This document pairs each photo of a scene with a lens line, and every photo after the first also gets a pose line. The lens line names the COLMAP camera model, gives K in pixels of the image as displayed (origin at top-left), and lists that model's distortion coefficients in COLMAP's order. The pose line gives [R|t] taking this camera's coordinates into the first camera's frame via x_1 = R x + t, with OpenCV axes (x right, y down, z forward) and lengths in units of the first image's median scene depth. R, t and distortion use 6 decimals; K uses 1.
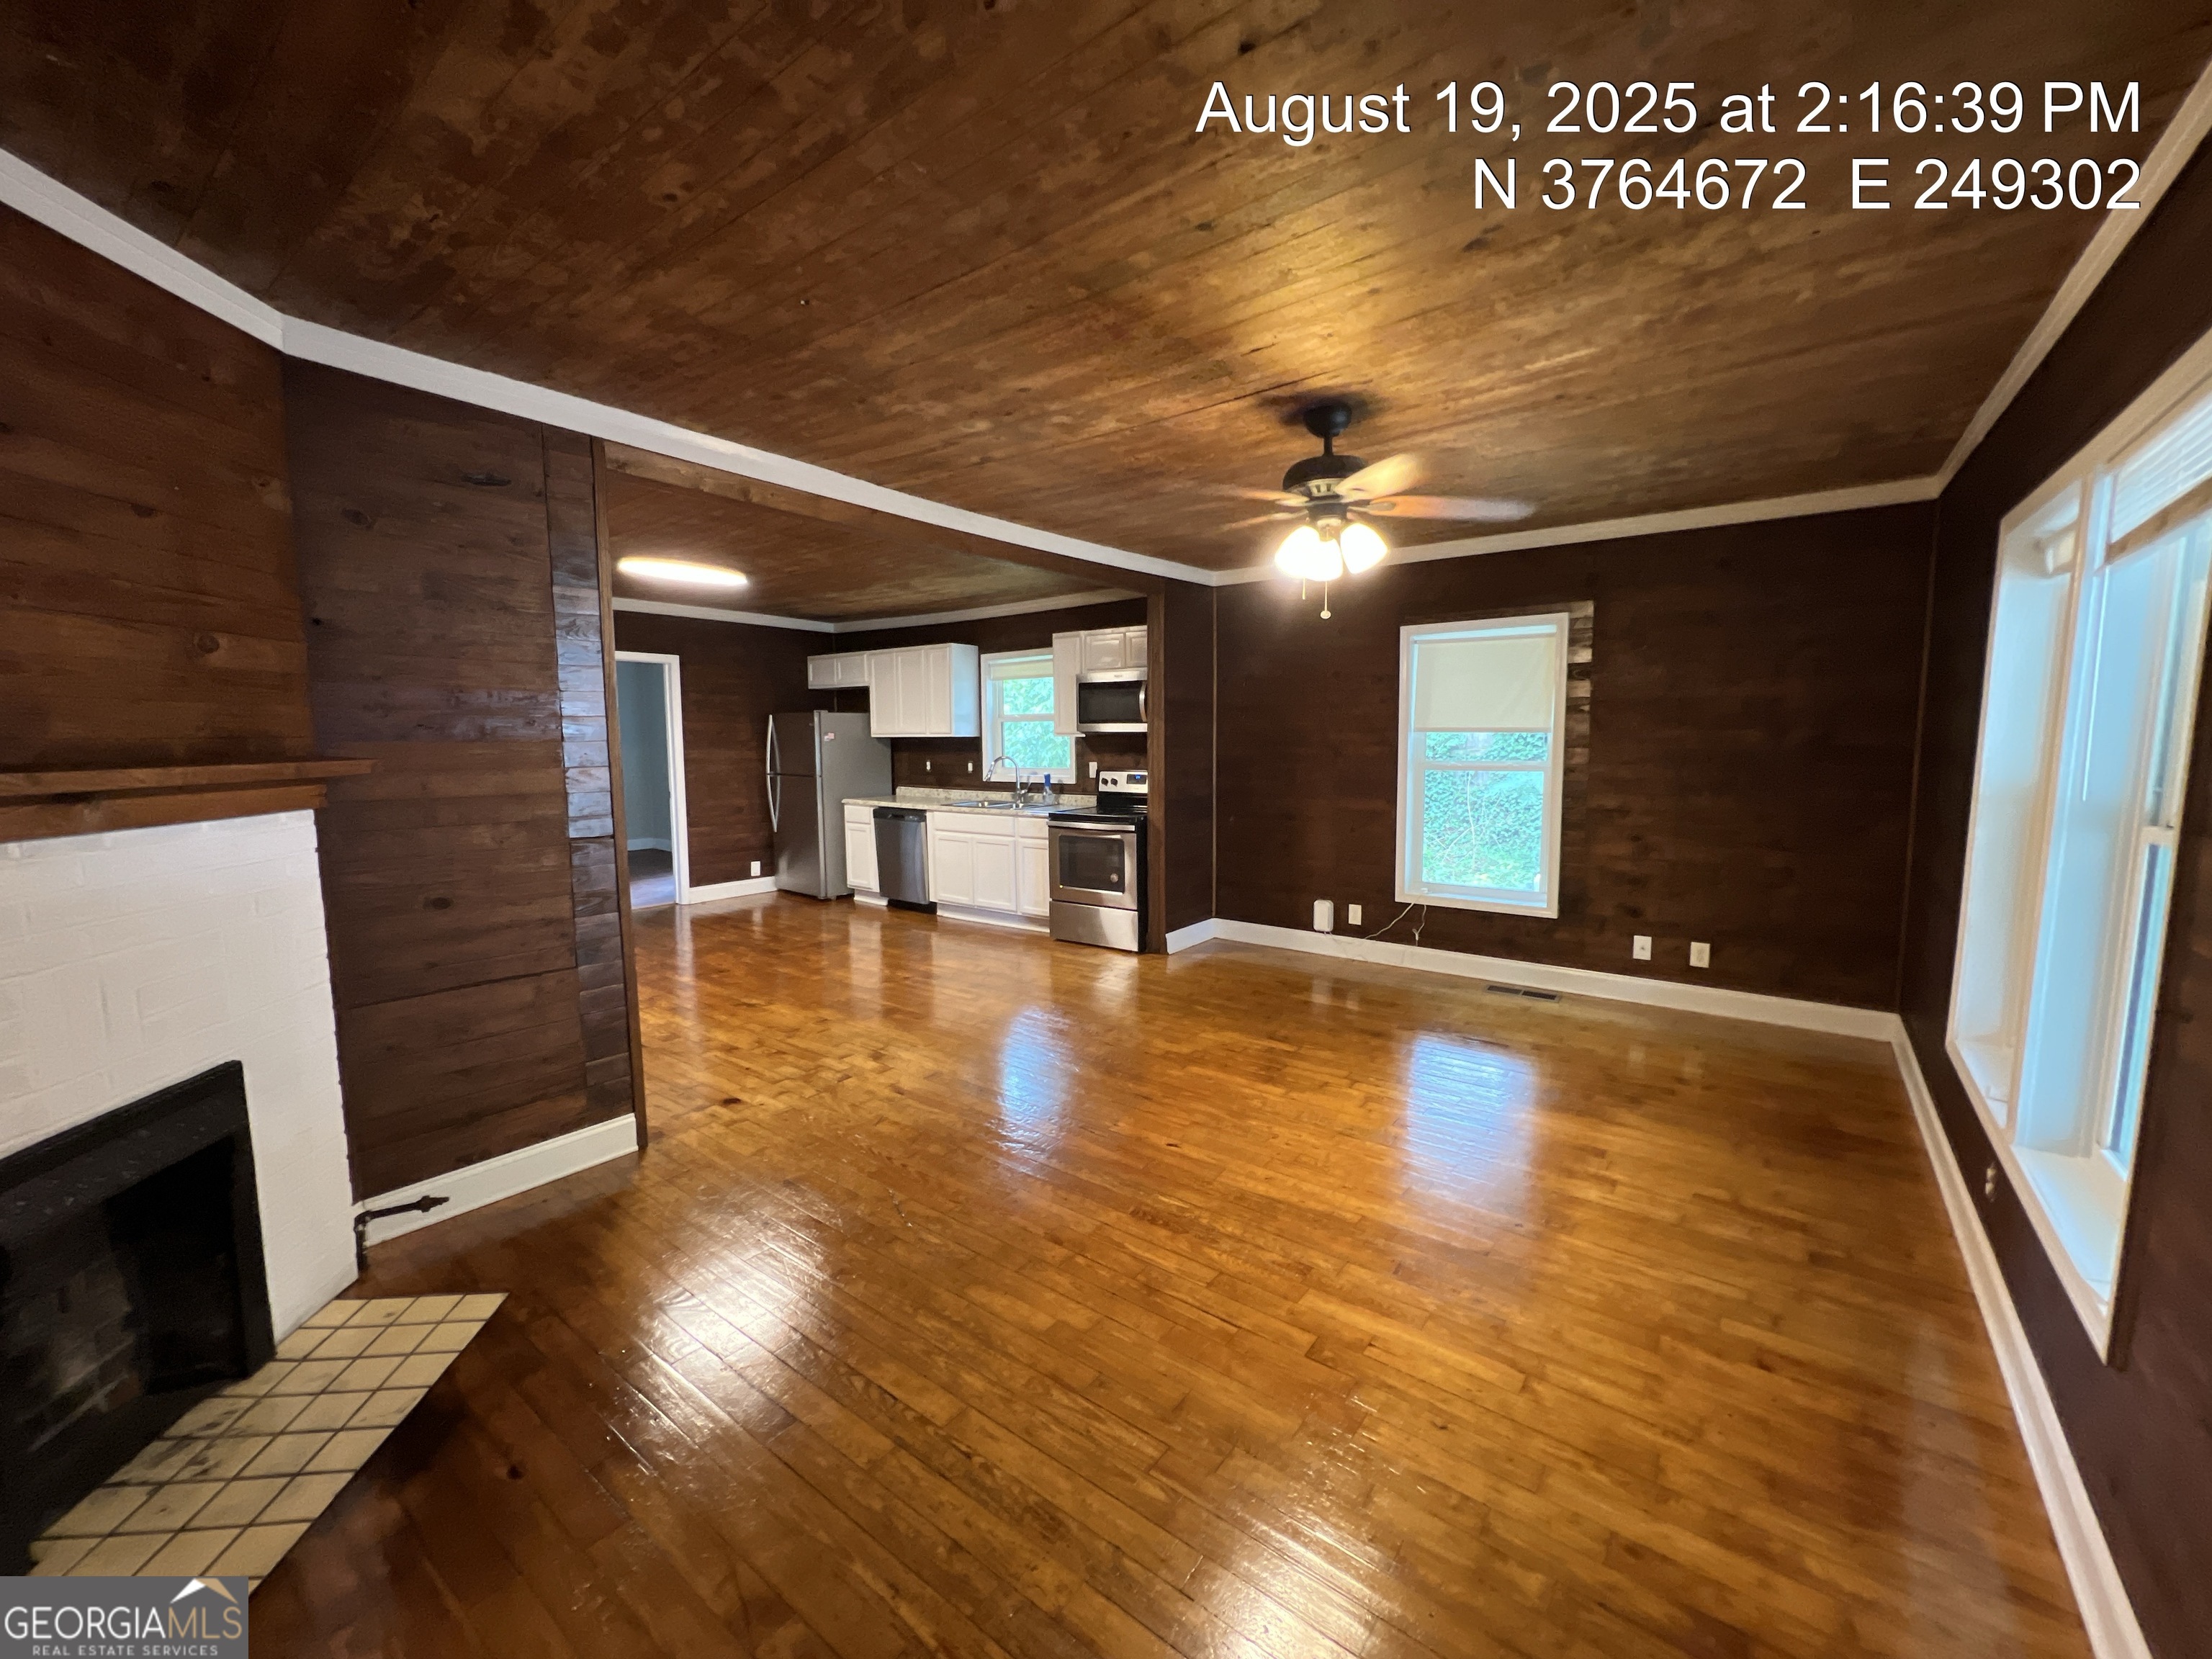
lens RADIAL K [[885.1, 0, 1101.6], [0, 885.1, 828.0], [0, 0, 1]] dist [-0.003246, 0.000994]
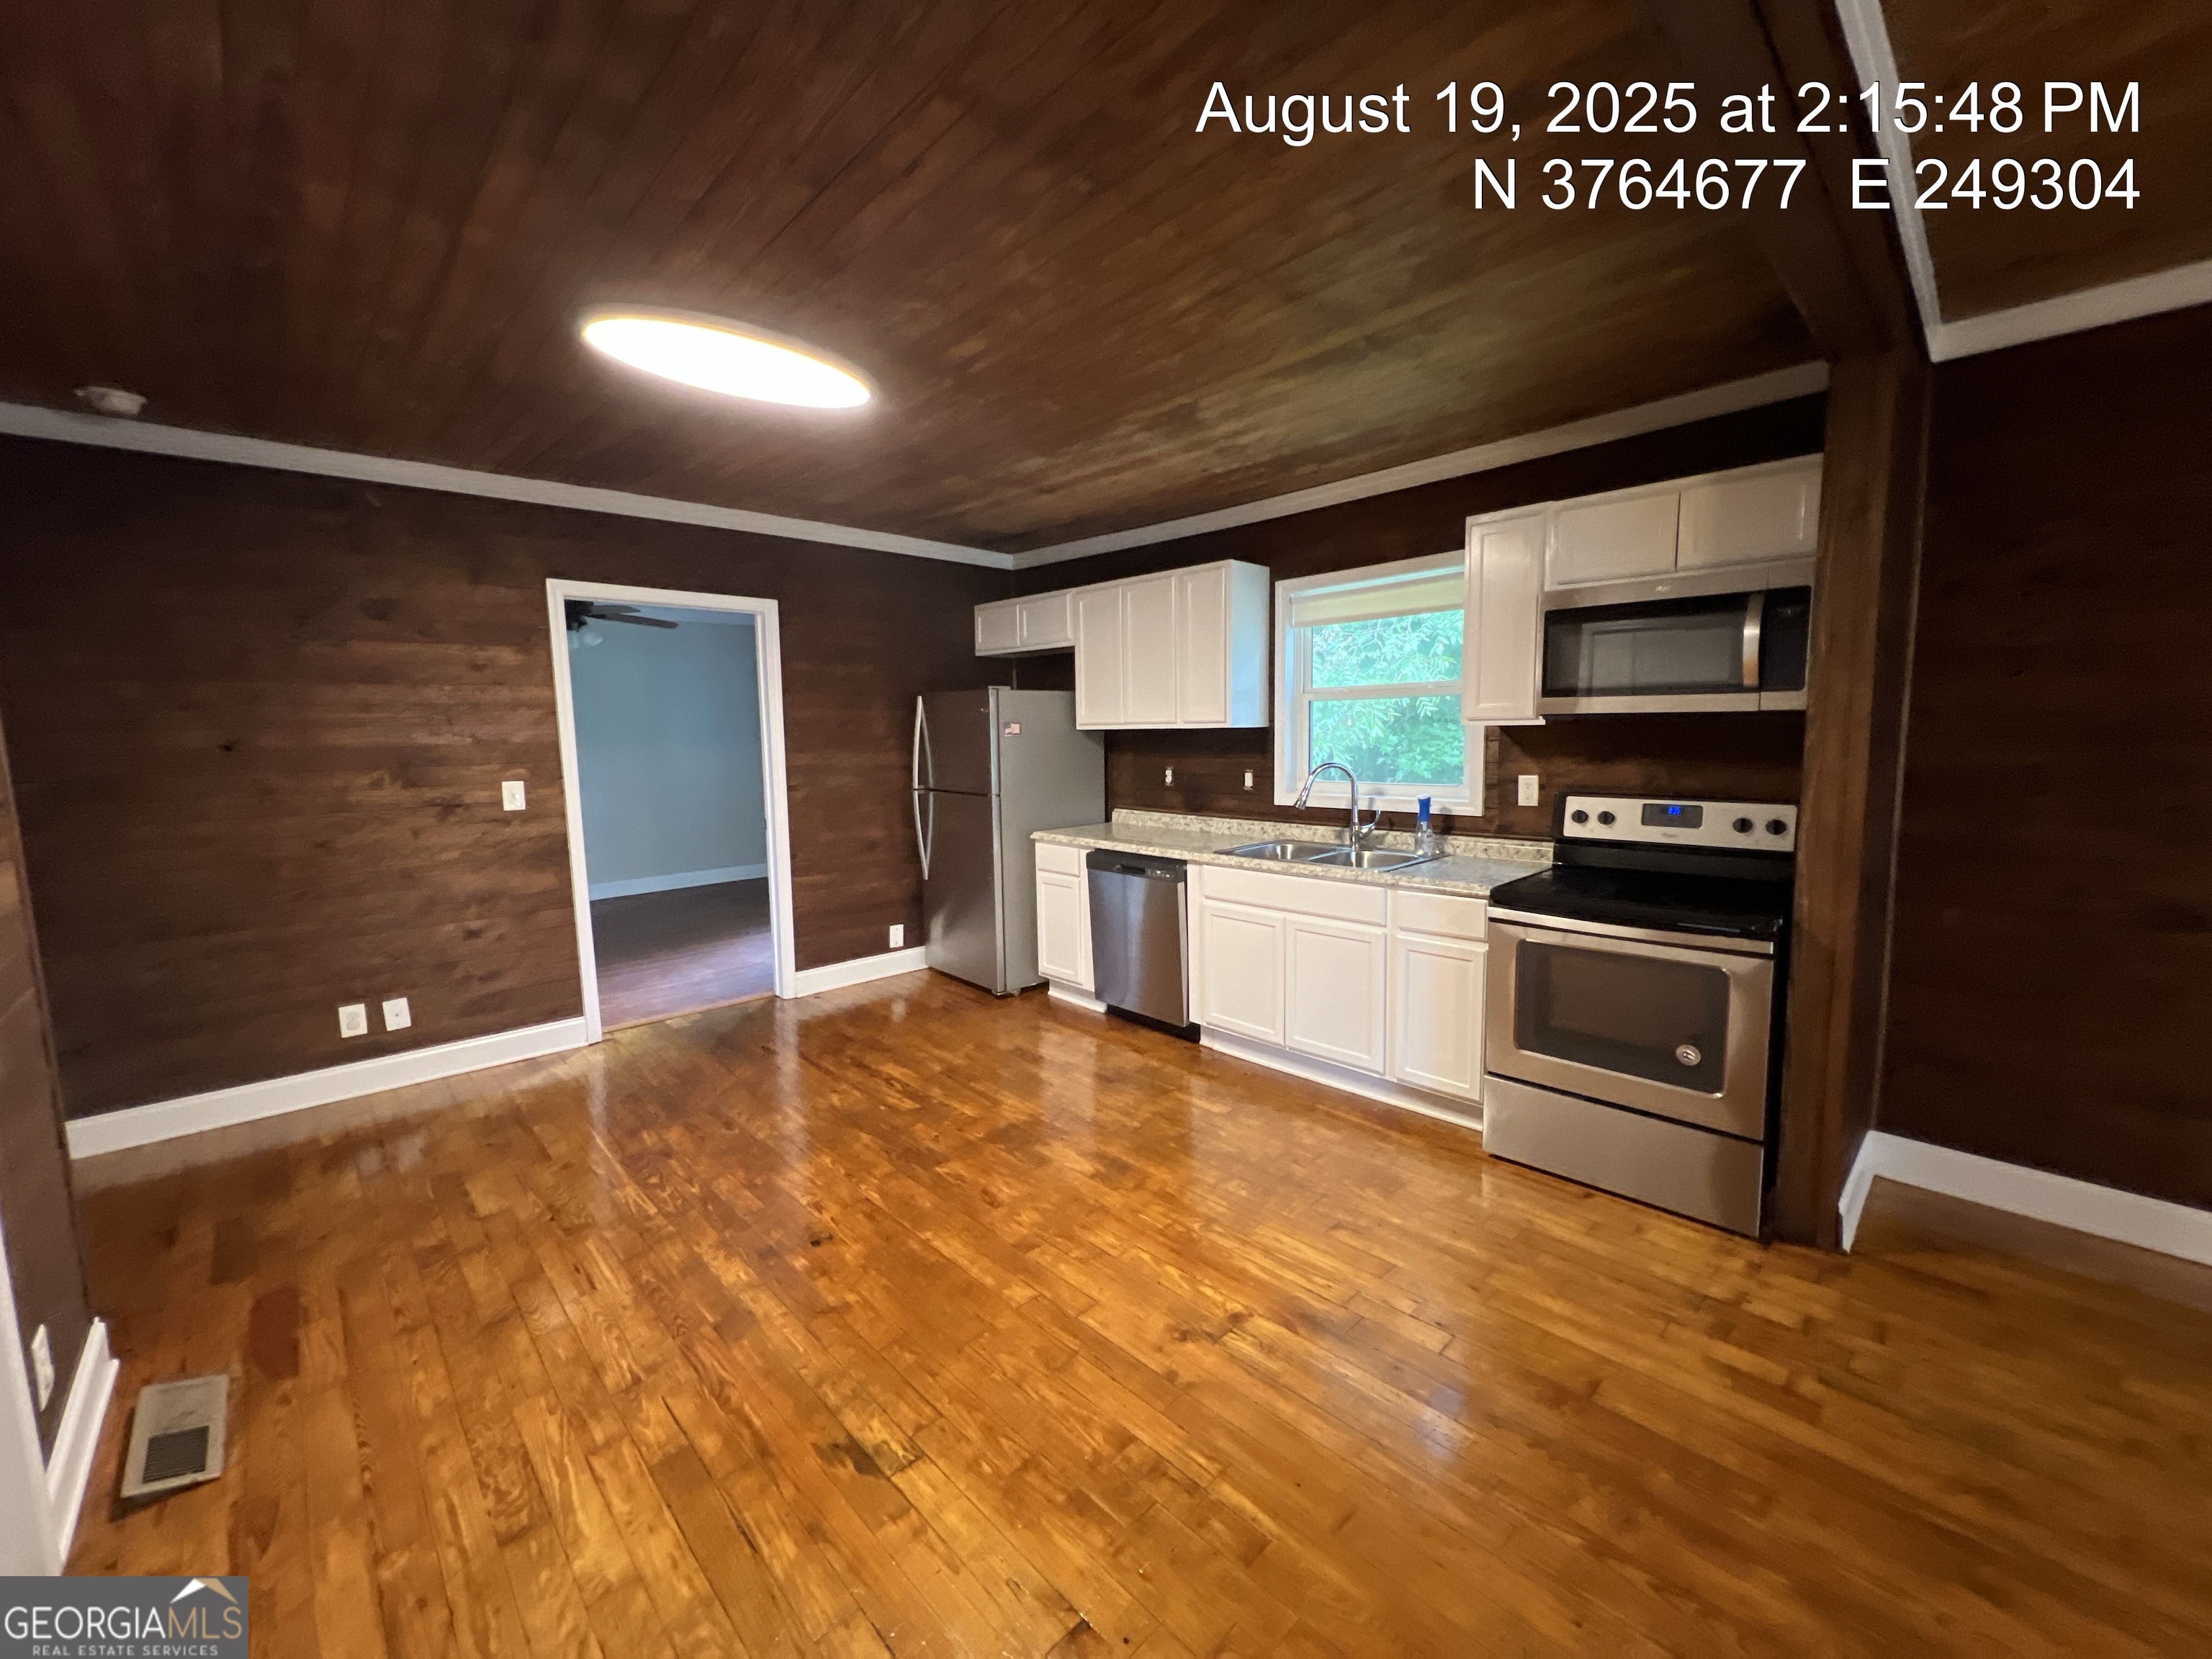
lens RADIAL K [[885.1, 0, 1102.8], [0, 885.1, 822.3], [0, 0, 1]] dist [-0.000280, 0.000674]
pose [[0.988321, 0.006049, -0.152264, -0.180231], [-0.005311, 0.999972, 0.005250, -0.050769], [0.152292, -0.004380, 0.988326, 0.480317]]
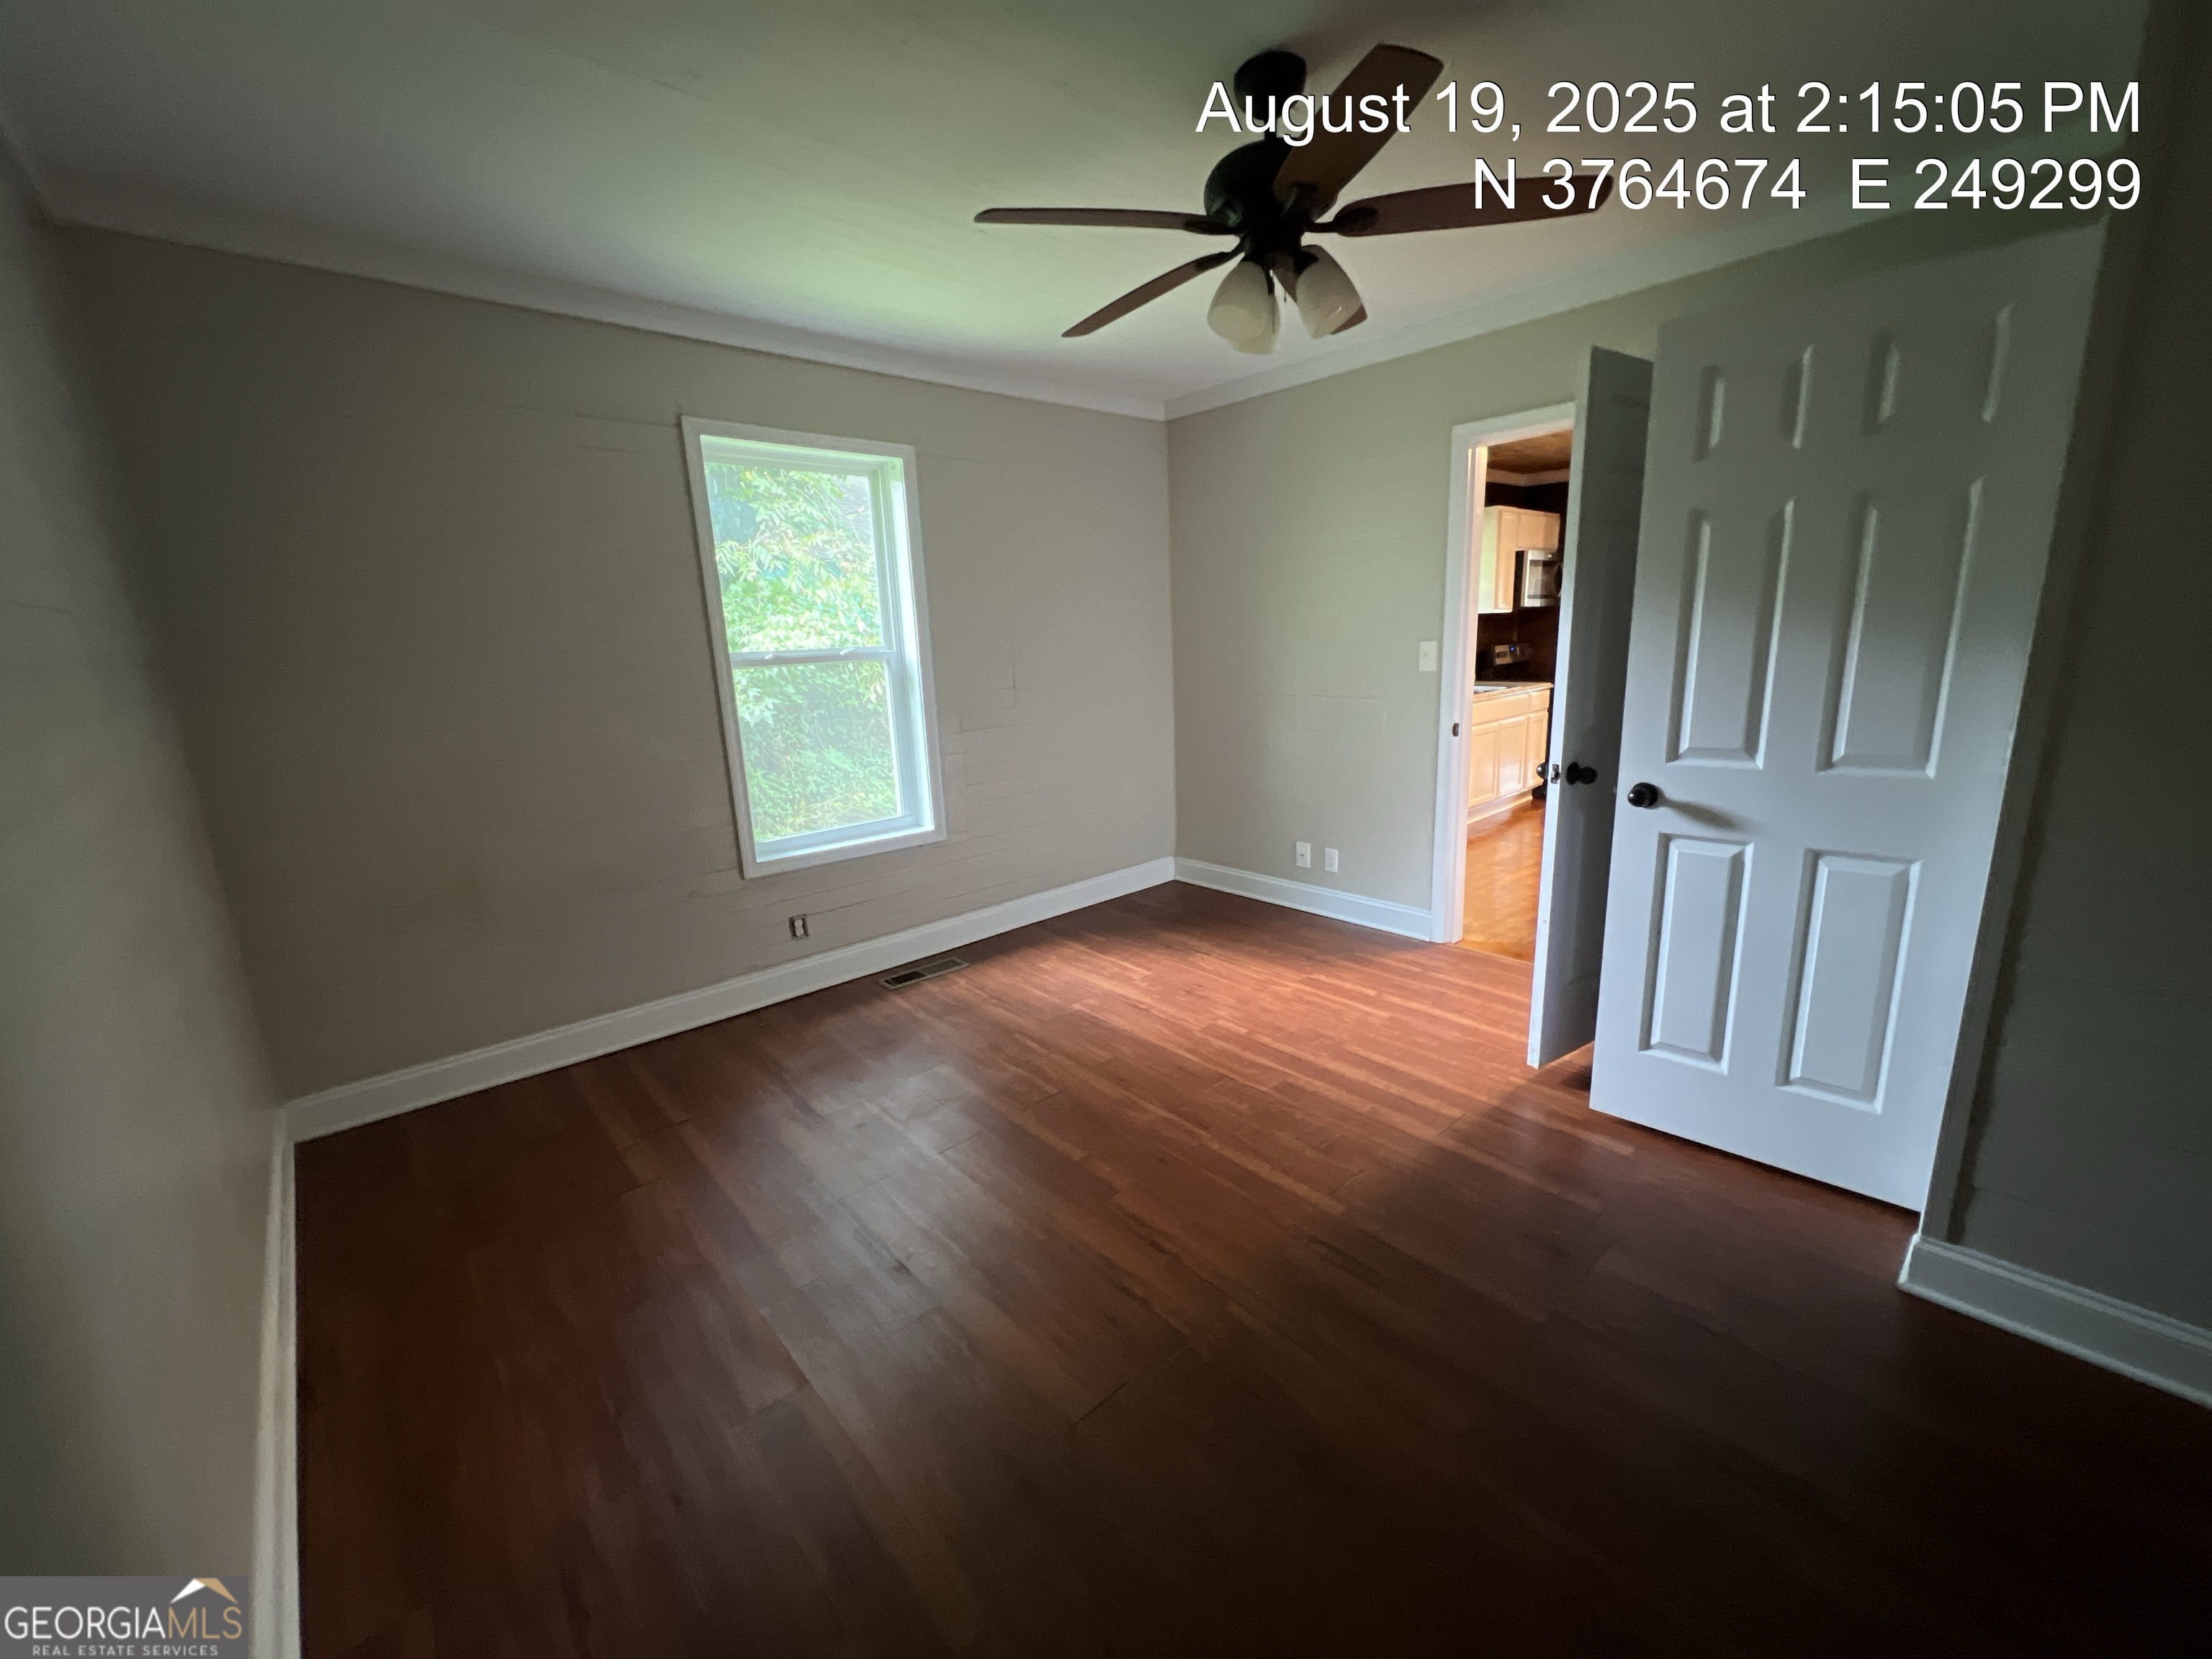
lens RADIAL K [[886.1, 0, 1104.5], [0, 886.1, 822.5], [0, 0, 1]] dist [-0.000903, 0.000827]
pose [[0.180785, -0.215555, 0.959611, -1.151661], [0.142939, 0.971087, 0.191204, -0.128823], [-0.973080, 0.102599, 0.206369, 1.261982]]
